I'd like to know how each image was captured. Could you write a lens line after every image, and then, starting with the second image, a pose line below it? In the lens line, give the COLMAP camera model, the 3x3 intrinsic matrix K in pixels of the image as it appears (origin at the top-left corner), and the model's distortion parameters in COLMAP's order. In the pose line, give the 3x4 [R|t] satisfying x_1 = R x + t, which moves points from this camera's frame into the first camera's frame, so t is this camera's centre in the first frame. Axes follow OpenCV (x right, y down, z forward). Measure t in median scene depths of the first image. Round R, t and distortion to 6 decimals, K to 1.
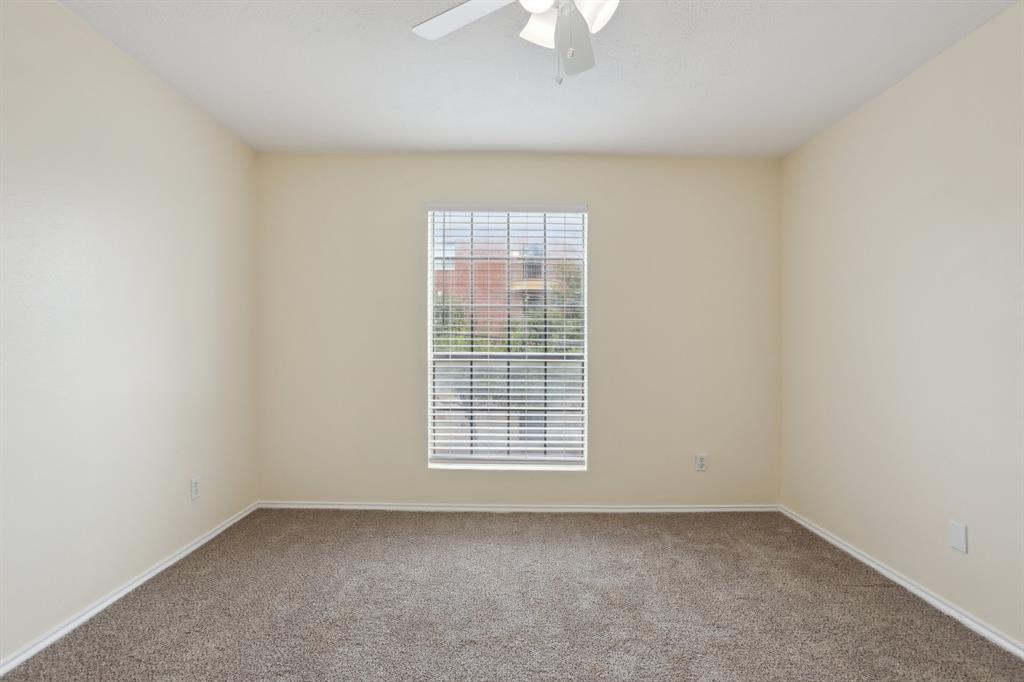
lens RADIAL K [[464.0, 0, 512.0], [0, 464.0, 341.0], [0, 0, 1]] dist [-0.018128, 0.000101]
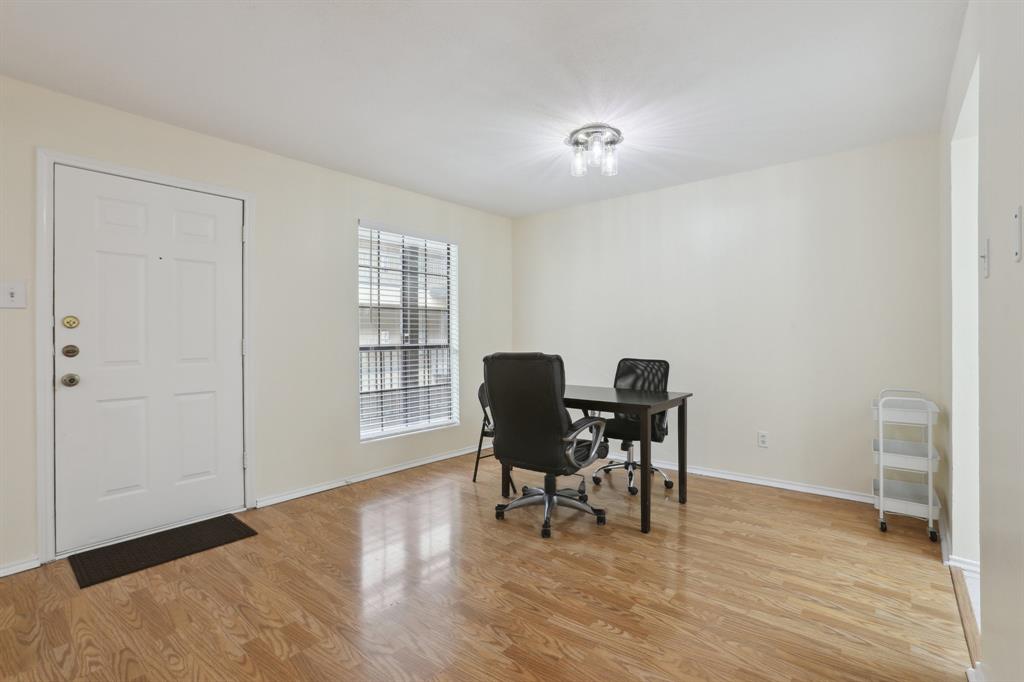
lens RADIAL K [[464.0, 0, 512.0], [0, 464.0, 341.0], [0, 0, 1]] dist [-0.018128, 0.000101]
pose [[0.633705, -0.011435, 0.773491, -0.816048], [0.006363, 0.999934, 0.009569, 0.005775], [-0.773549, -0.001142, 0.633736, -0.044329]]
